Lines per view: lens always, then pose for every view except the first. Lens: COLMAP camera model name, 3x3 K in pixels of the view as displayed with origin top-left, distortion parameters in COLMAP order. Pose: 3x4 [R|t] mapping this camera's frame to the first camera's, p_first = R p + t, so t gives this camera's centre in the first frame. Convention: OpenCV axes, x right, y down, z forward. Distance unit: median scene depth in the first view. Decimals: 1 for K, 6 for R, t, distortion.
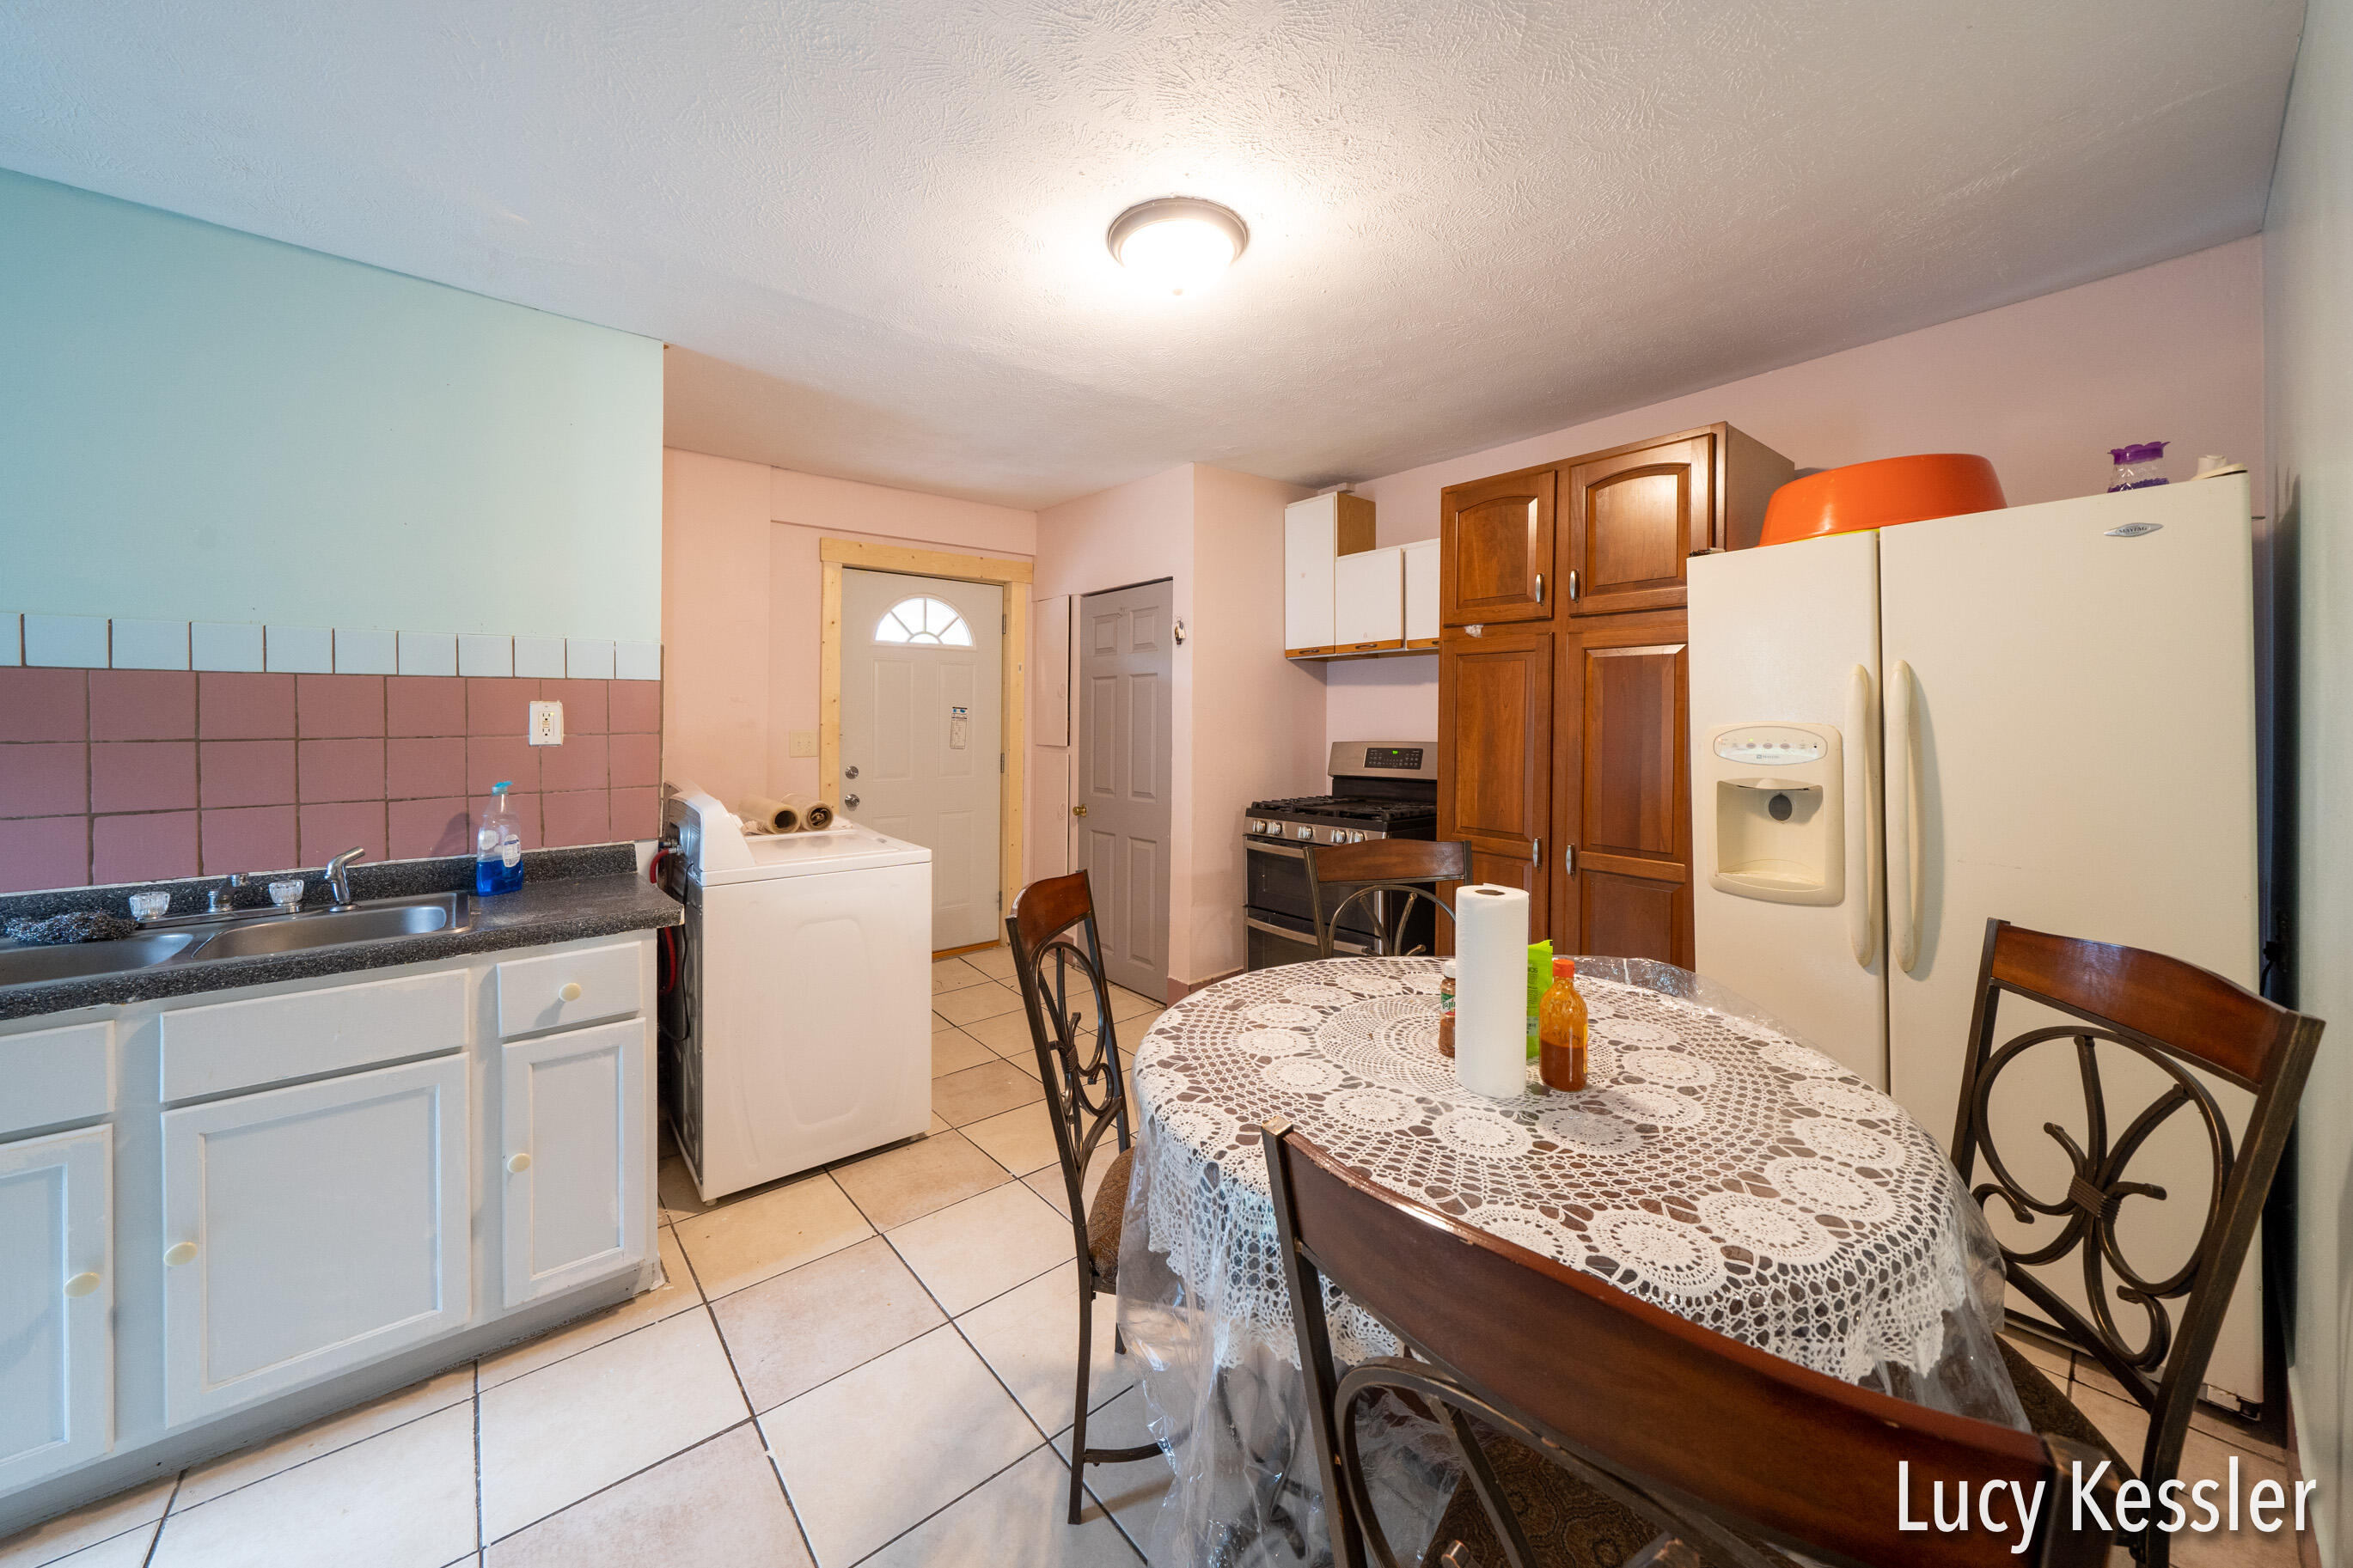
lens RADIAL K [[839.7, 0, 1163.8], [0, 839.7, 721.7], [0, 0, 1]] dist [-0.006102, -0.000051]
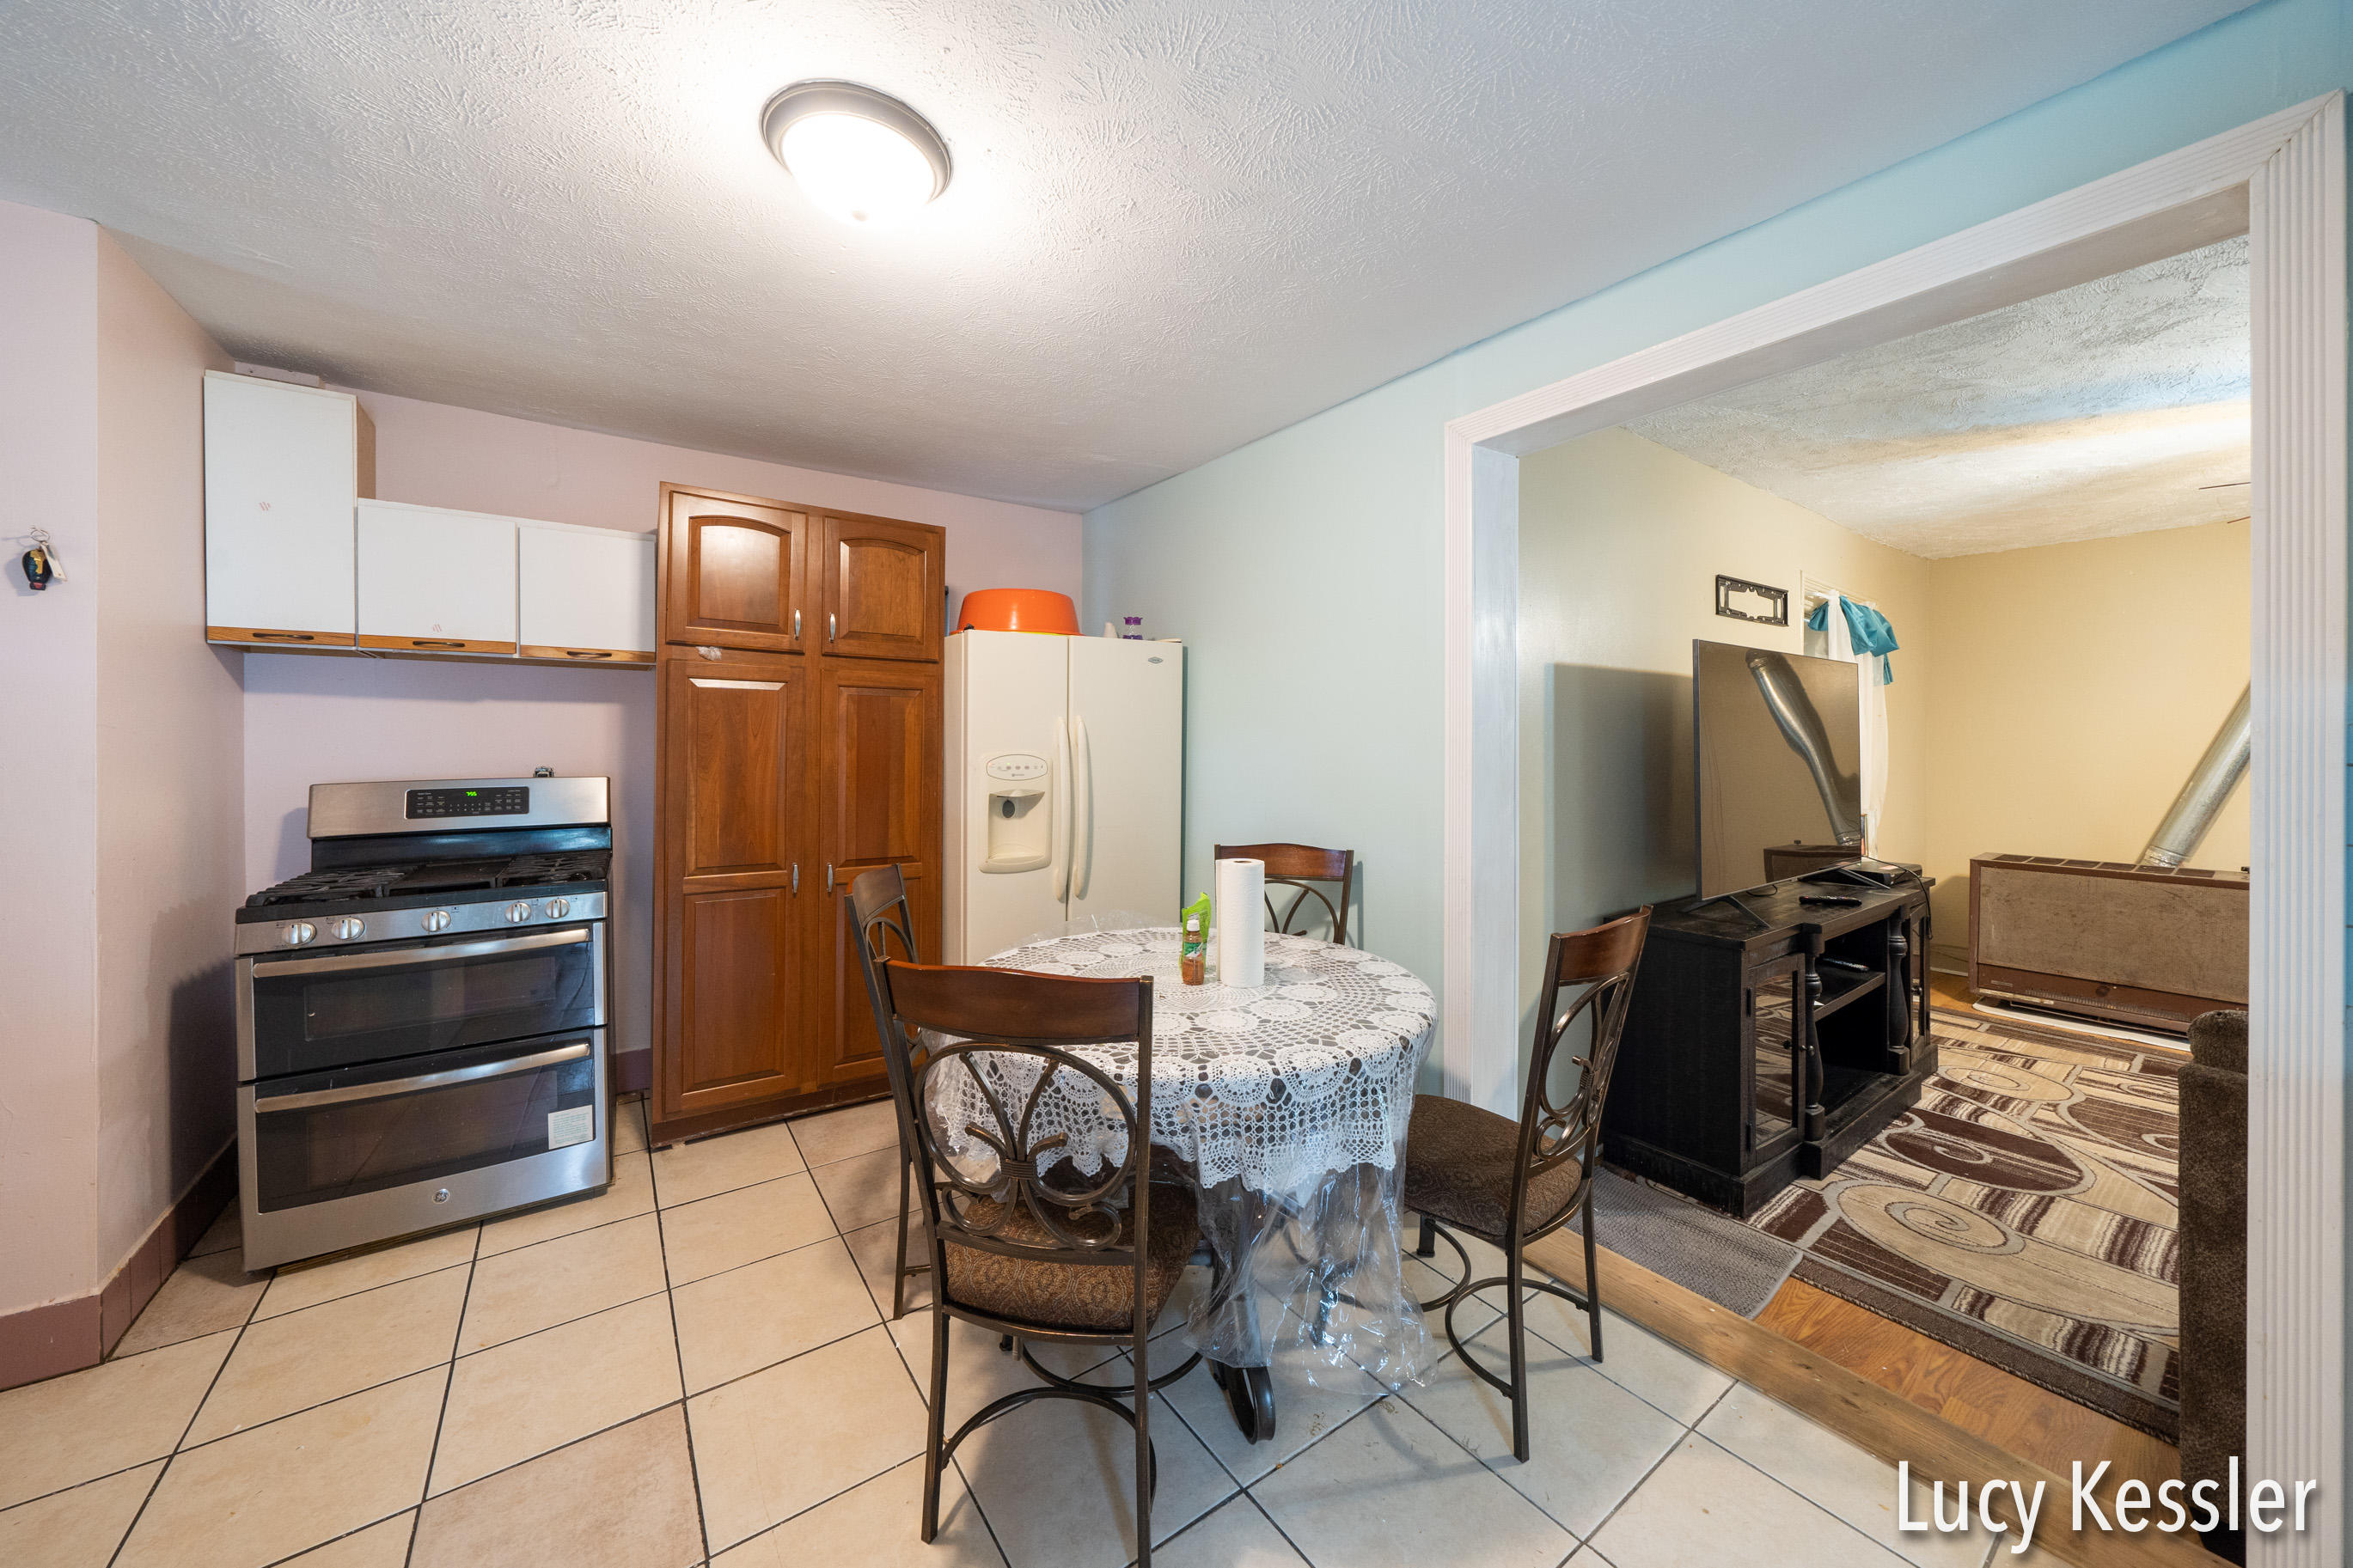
lens RADIAL K [[823.4, 0, 1162.9], [0, 823.4, 750.4], [0, 0, 1]] dist [-0.003582, -0.000068]
pose [[0.080220, -0.003438, 0.996771, -0.642149], [-0.000024, 0.999994, 0.003451, -0.005962], [-0.996777, -0.000301, 0.080219, 0.563420]]
